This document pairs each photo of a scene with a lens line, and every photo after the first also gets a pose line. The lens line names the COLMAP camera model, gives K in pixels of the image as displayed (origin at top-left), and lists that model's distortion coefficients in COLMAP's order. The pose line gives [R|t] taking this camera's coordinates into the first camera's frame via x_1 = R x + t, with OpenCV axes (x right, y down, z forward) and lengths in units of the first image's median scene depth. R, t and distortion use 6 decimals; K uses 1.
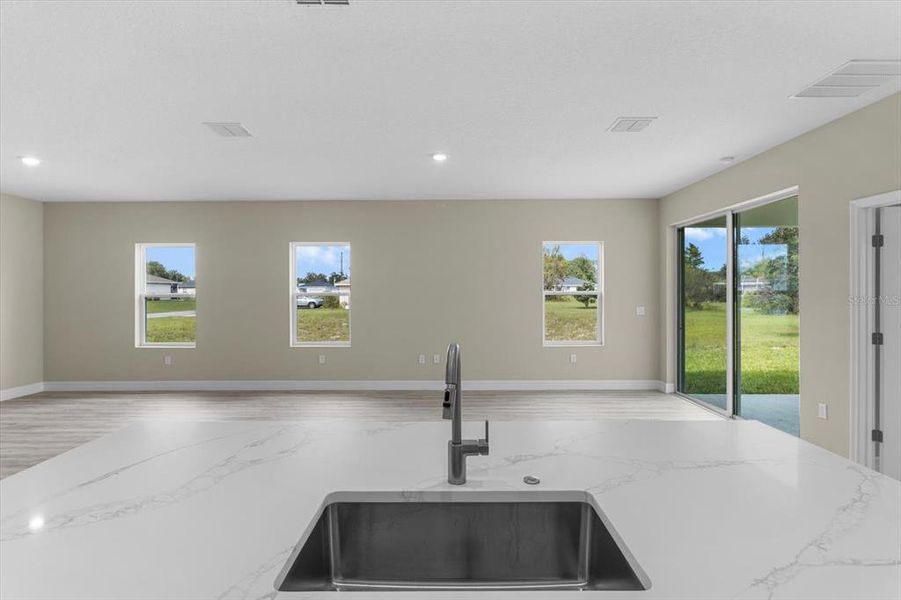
lens RADIAL K [[441.9, 0, 450.5], [0, 441.9, 300.0], [0, 0, 1]] dist [-0.000795, 0.000257]
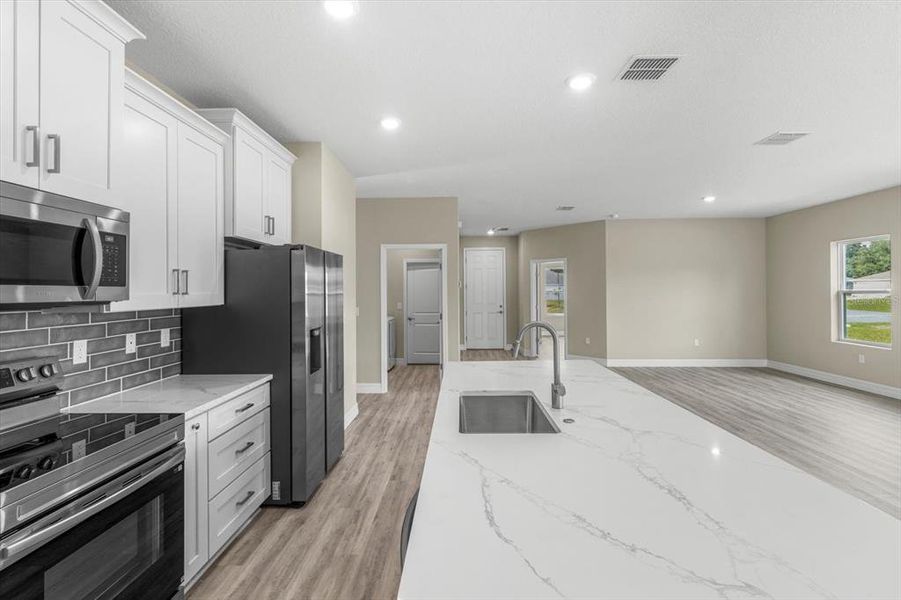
lens RADIAL K [[416.8, 0, 449.5], [0, 416.8, 290.2], [0, 0, 1]] dist [0.000069, 0.000028]
pose [[-0.022760, 0.001564, -0.999740, 0.329516], [-0.012666, 0.999918, 0.001853, -0.004132], [0.999661, 0.012705, -0.022739, 0.133382]]
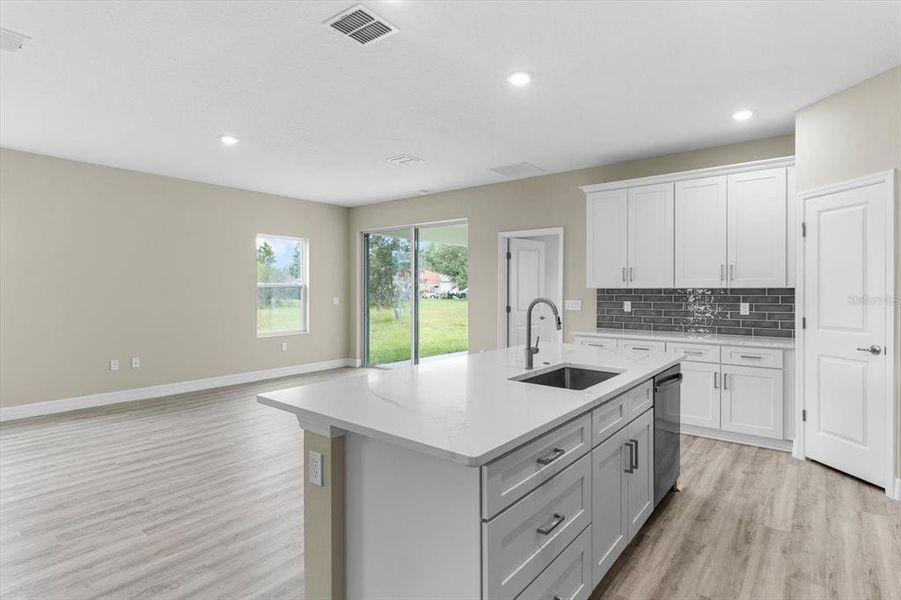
lens RADIAL K [[466.4, 0, 449.9], [0, 466.4, 291.7], [0, 0, 1]] dist [-0.002262, 0.000350]
pose [[0.620040, 0.001215, 0.784569, -0.346604], [0.010811, 0.999891, -0.010093, 0.015696], [-0.784496, 0.014739, 0.619959, -0.004785]]
